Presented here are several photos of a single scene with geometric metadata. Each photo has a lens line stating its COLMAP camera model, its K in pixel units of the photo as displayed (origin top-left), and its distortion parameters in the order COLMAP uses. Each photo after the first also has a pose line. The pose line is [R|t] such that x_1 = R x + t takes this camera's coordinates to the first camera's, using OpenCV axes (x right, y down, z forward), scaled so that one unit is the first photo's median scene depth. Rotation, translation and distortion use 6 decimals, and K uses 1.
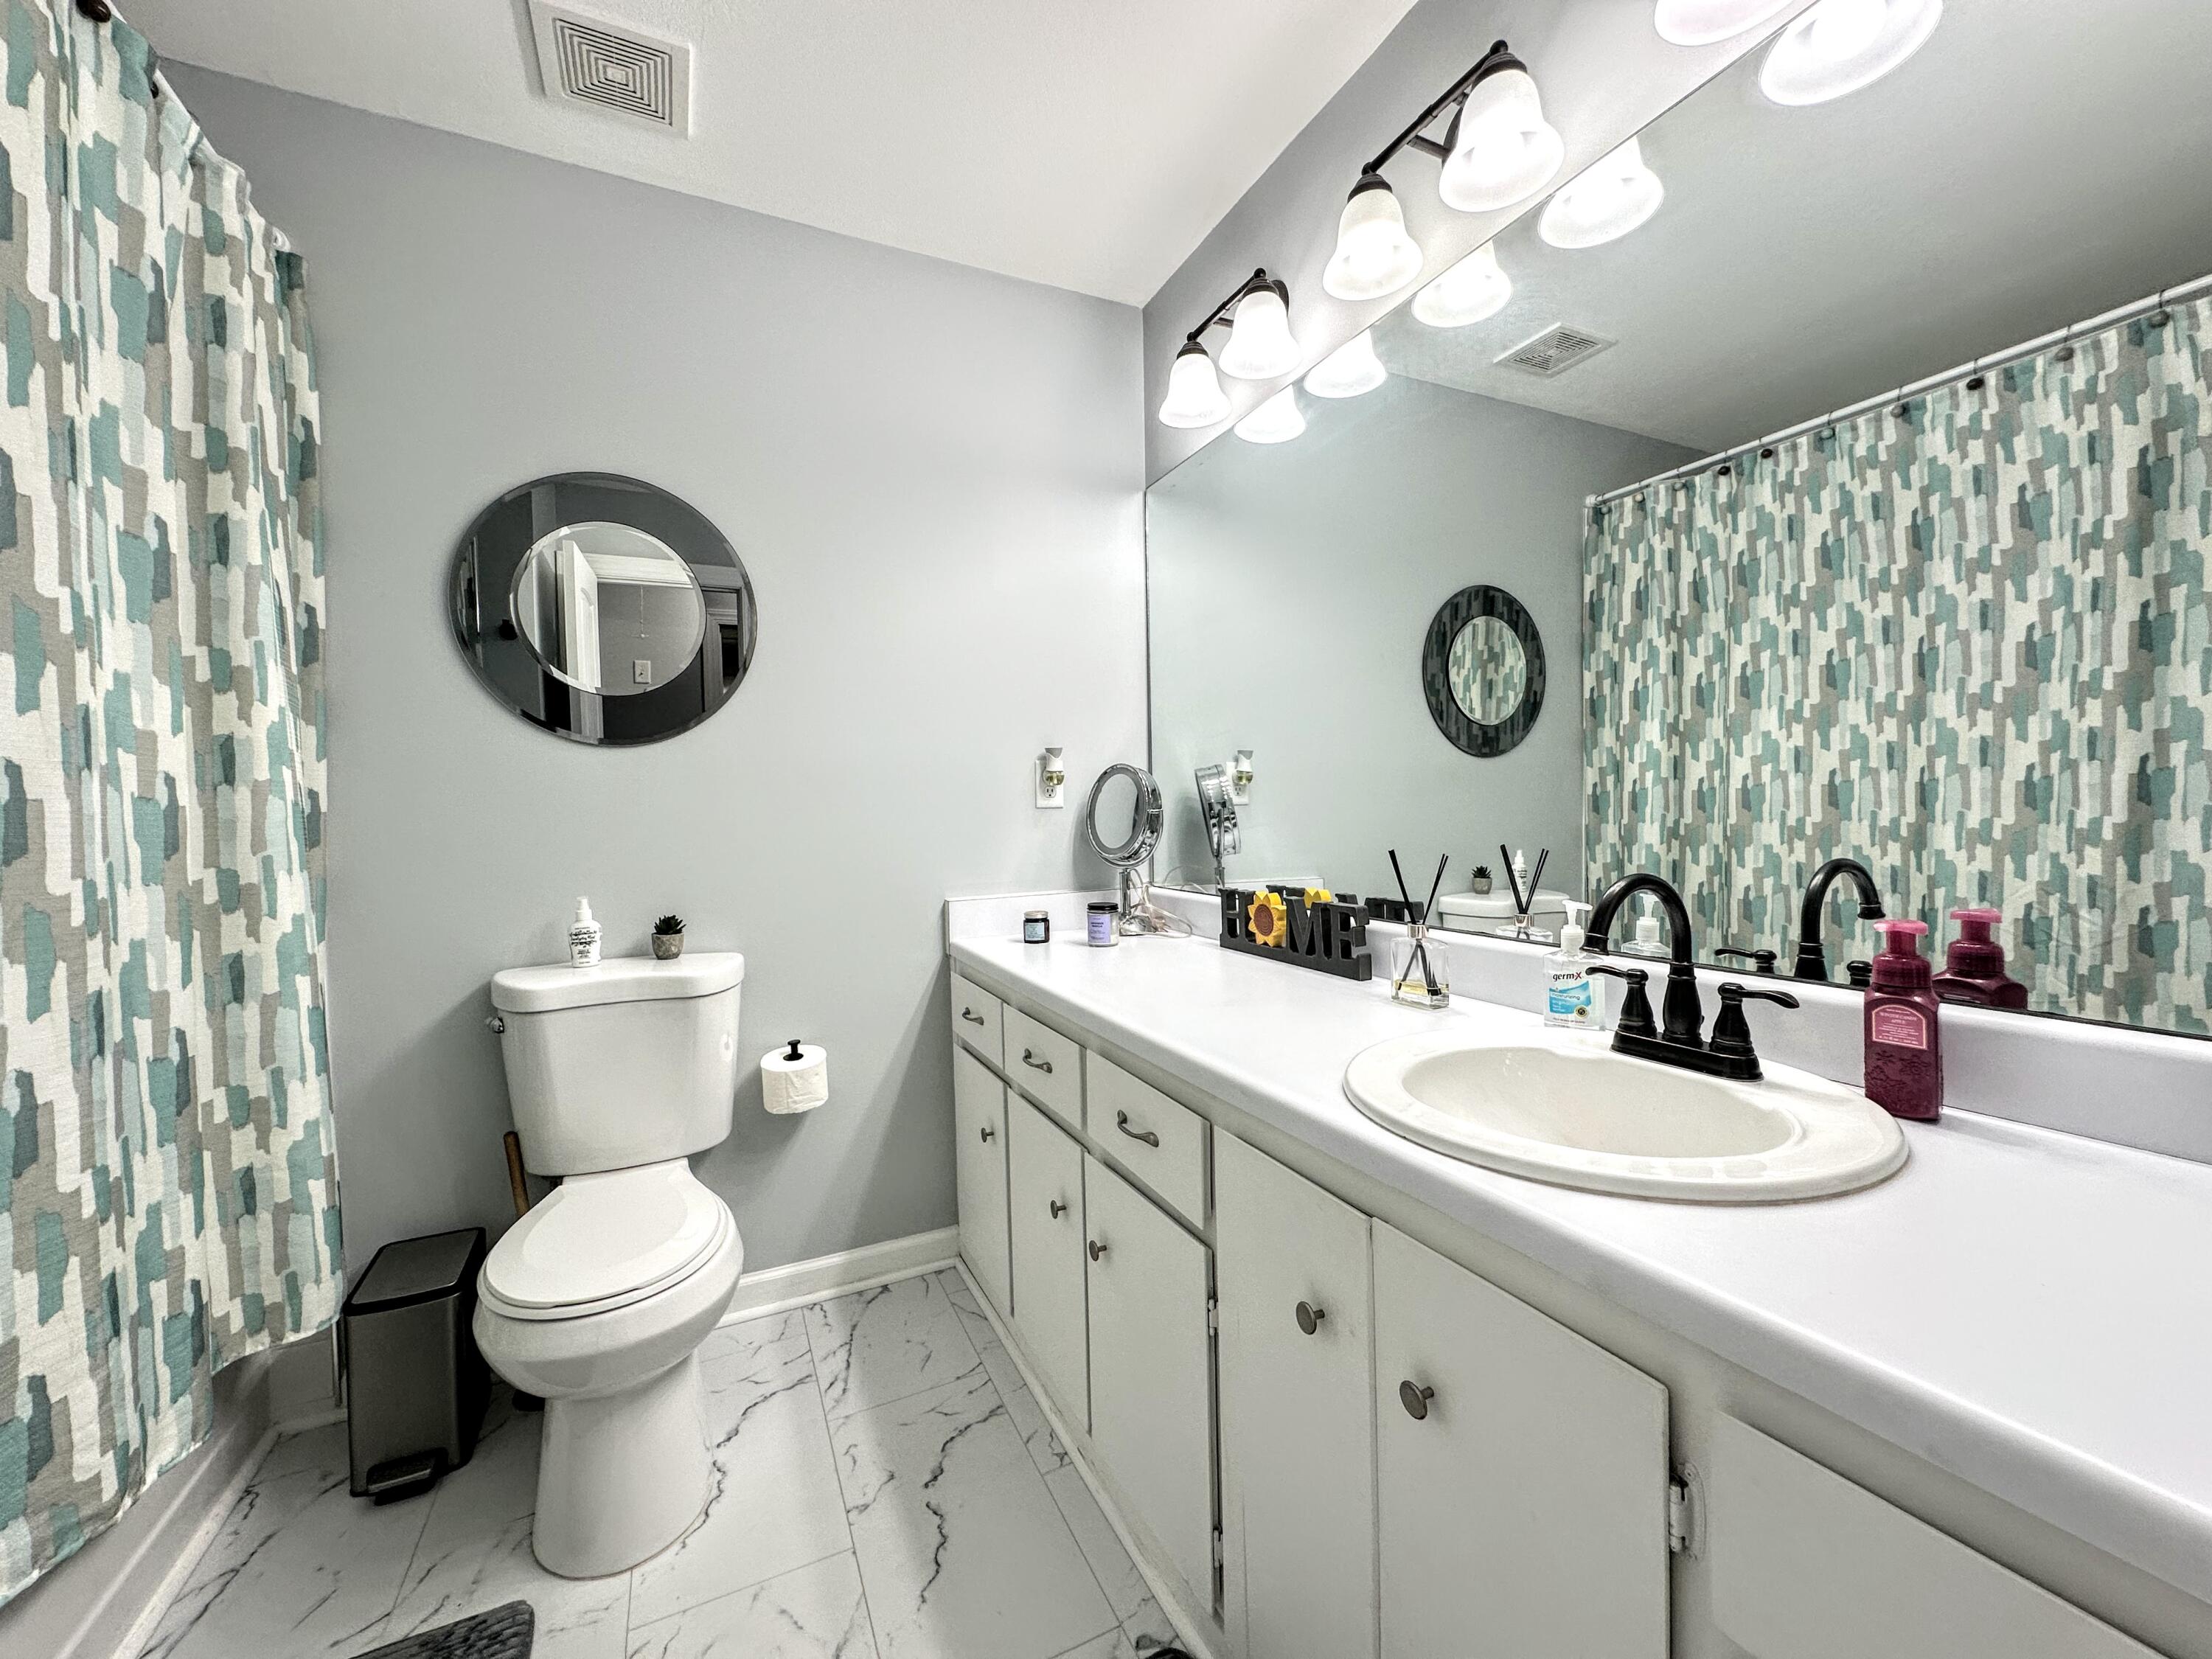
lens RADIAL K [[885.2, 0, 1105.0], [0, 885.2, 835.7], [0, 0, 1]] dist [-0.009782, 0.002009]
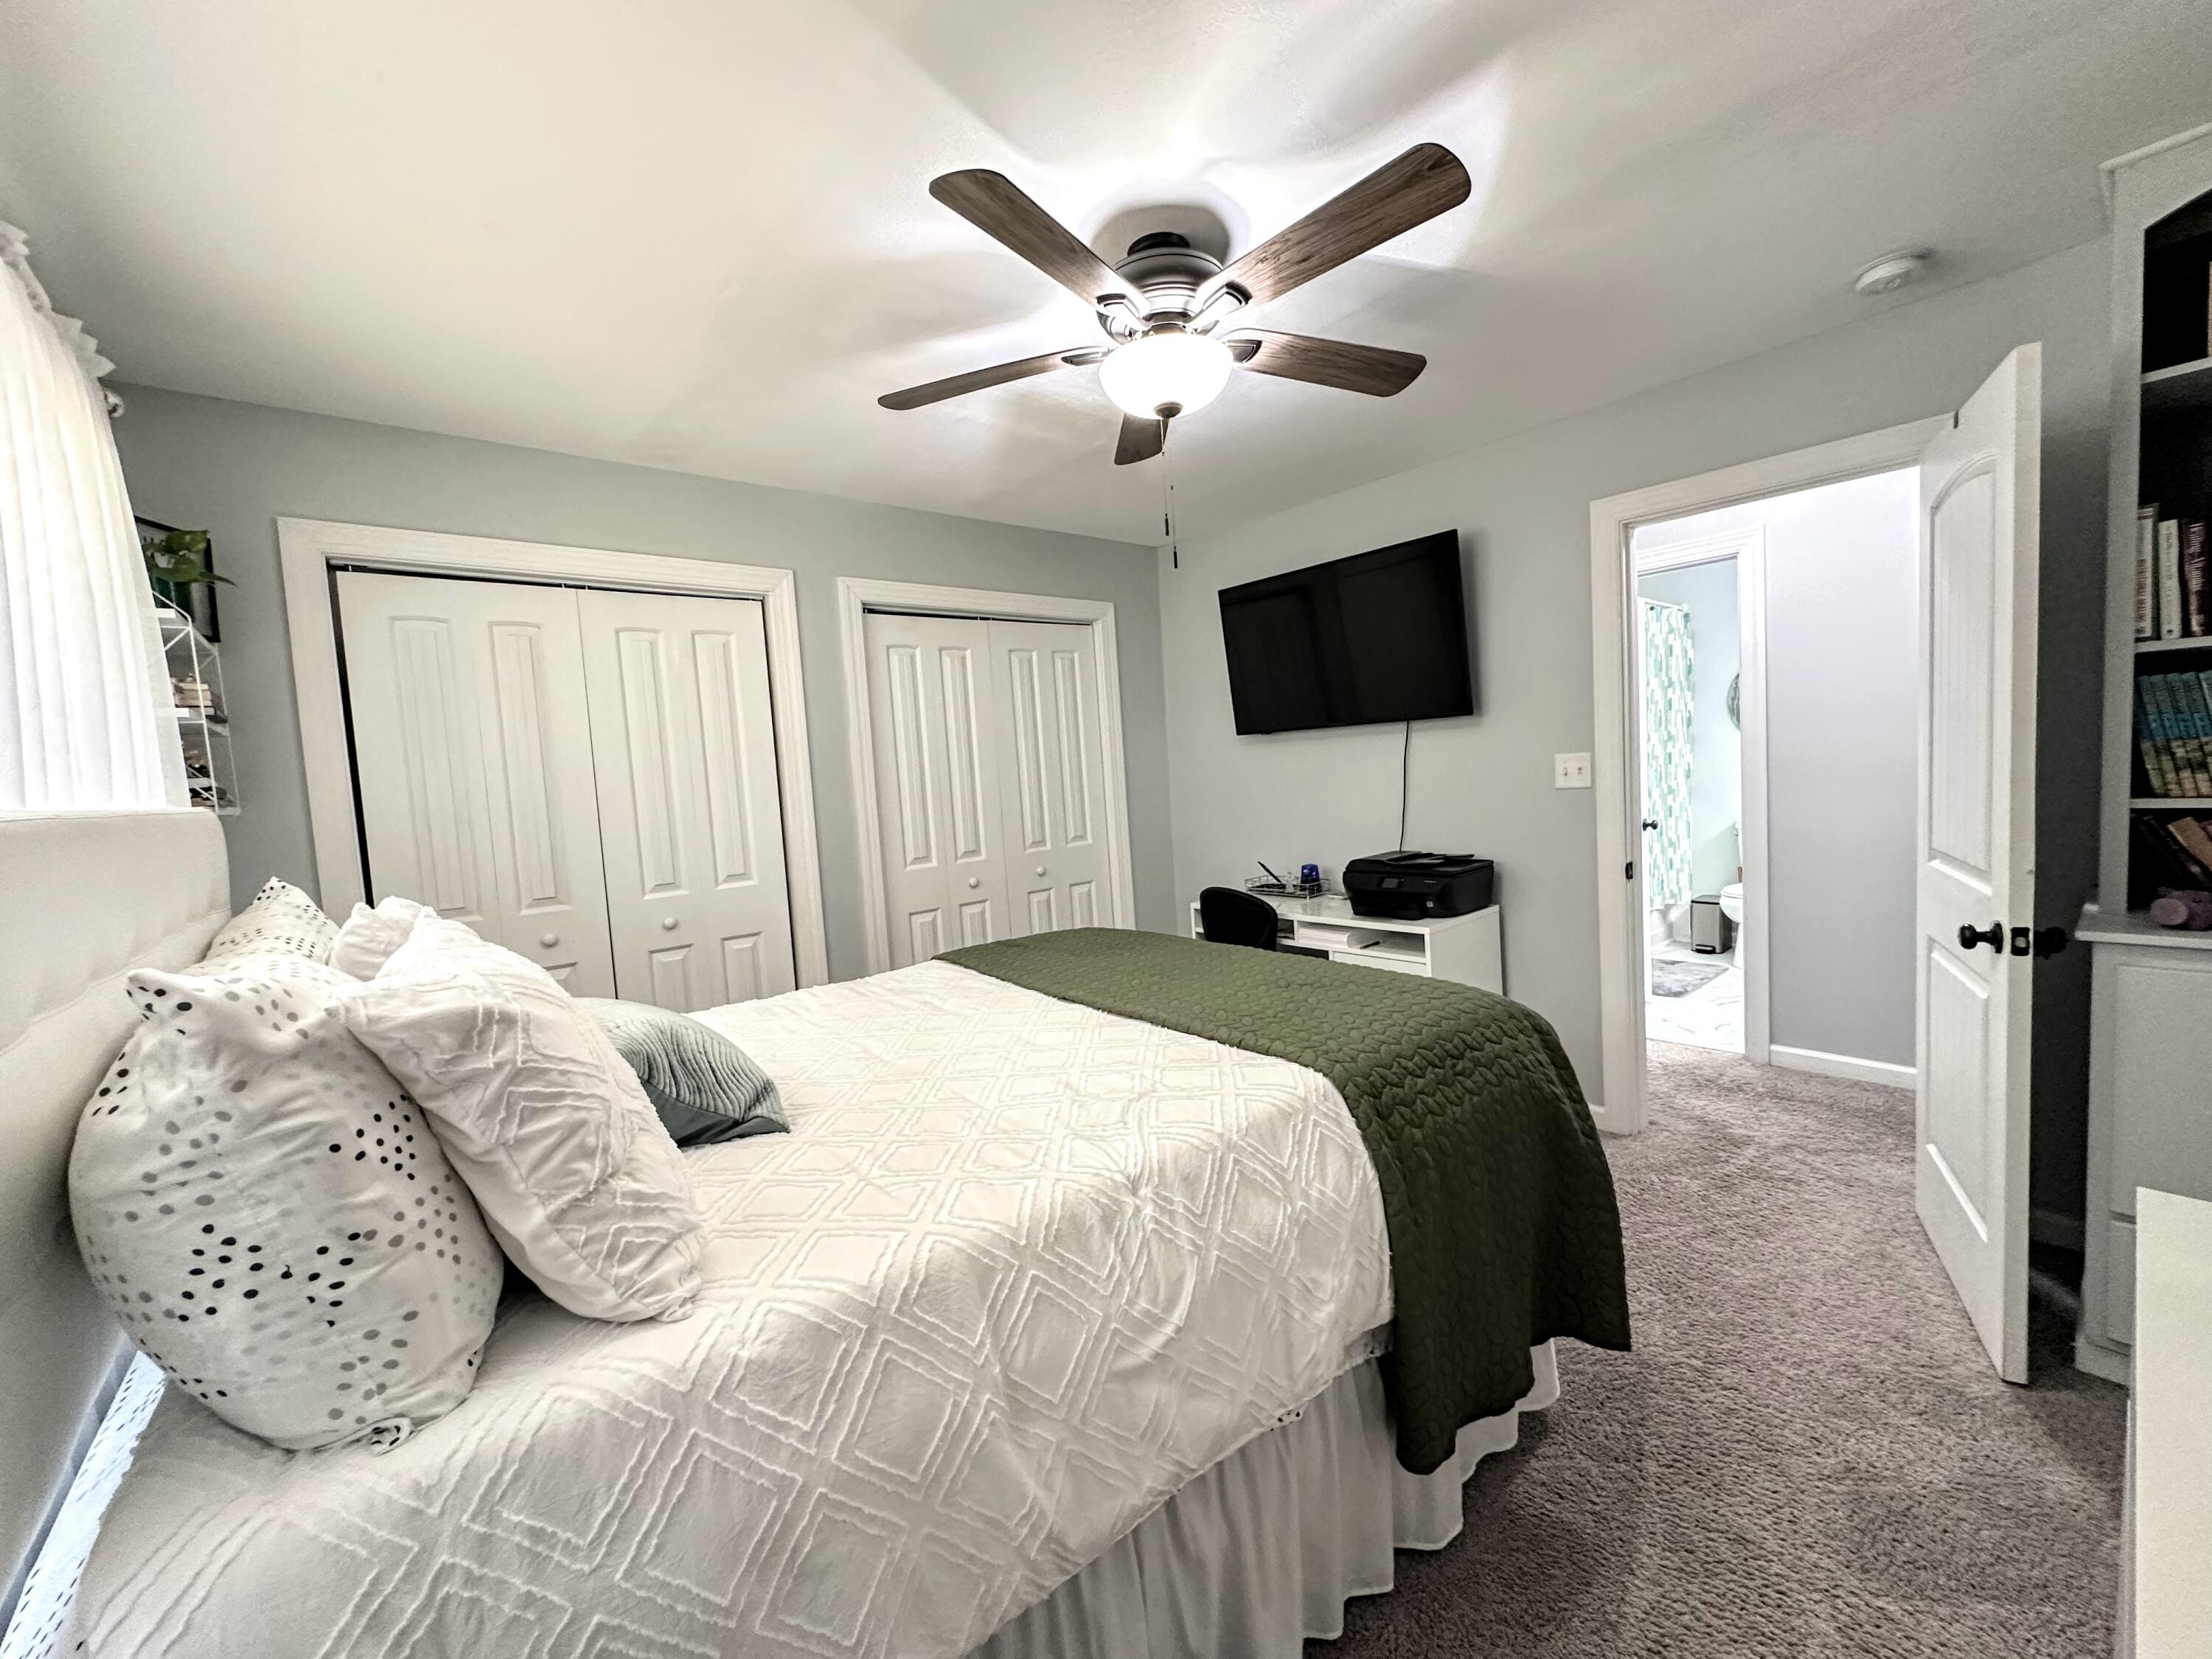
lens RADIAL K [[885.2, 0, 1105.6], [0, 885.2, 847.4], [0, 0, 1]] dist [-0.009782, 0.002009]
pose [[0.251784, 0.075040, -0.964870, 2.190107], [0.021104, 0.996327, 0.082994, -0.065269], [0.967553, -0.041259, 0.249276, -2.426560]]
